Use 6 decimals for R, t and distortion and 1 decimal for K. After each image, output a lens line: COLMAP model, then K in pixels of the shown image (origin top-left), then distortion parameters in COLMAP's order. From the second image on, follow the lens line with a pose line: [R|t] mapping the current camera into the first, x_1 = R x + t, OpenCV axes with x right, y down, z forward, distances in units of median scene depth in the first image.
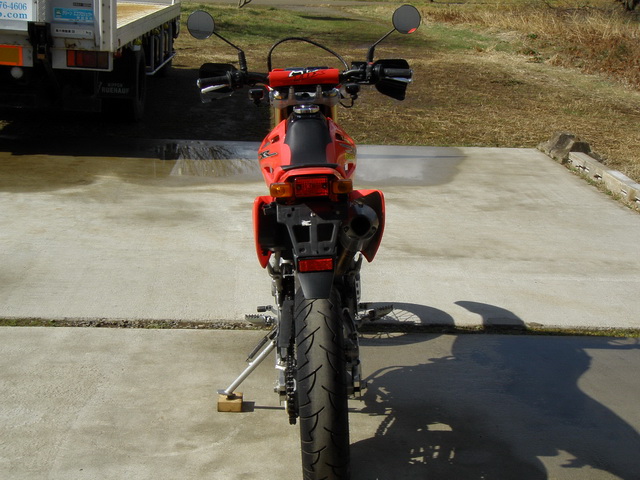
lens RADIAL K [[1018.9, 0, 320.0], [0, 1018.9, 240.0], [0, 0, 1]] dist [0.119900, 0.083030]
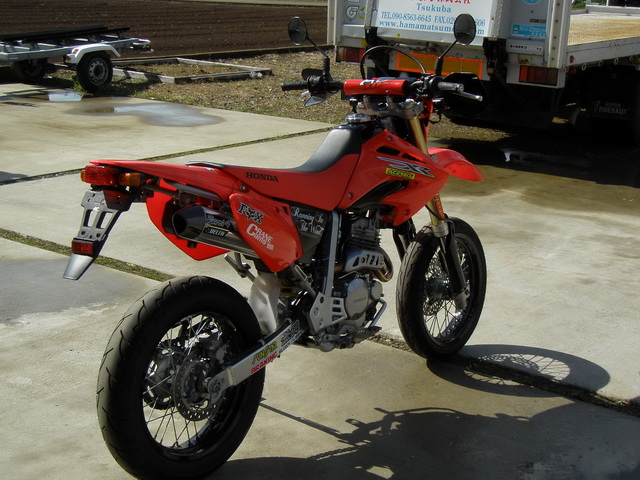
lens RADIAL K [[1018.9, 0, 320.0], [0, 1018.9, 240.0], [0, 0, 1]] dist [0.119900, 0.083030]
pose [[0.774030, 0.152803, -0.614434, 0.484733], [-0.165806, 0.985493, 0.036208, -0.036352], [0.611053, 0.073851, 0.788137, 0.183082]]
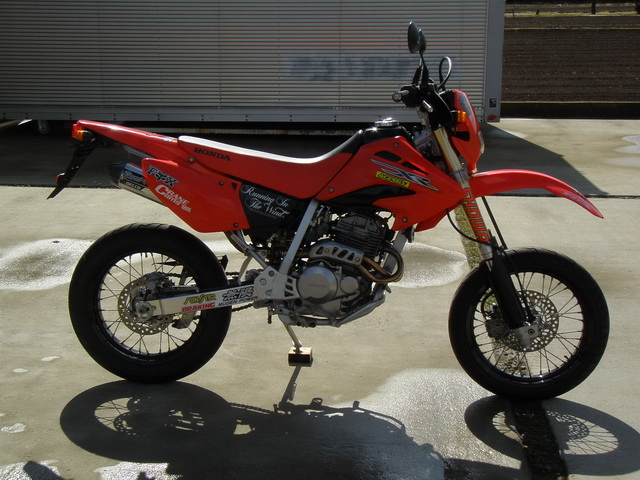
lens RADIAL K [[1018.9, 0, 320.0], [0, 1018.9, 240.0], [0, 0, 1]] dist [0.119900, 0.083030]
pose [[-0.087904, 0.203872, -0.975043, 0.854216], [-0.261918, 0.939660, 0.220086, -0.191905], [0.961079, 0.274727, -0.029202, 0.847029]]
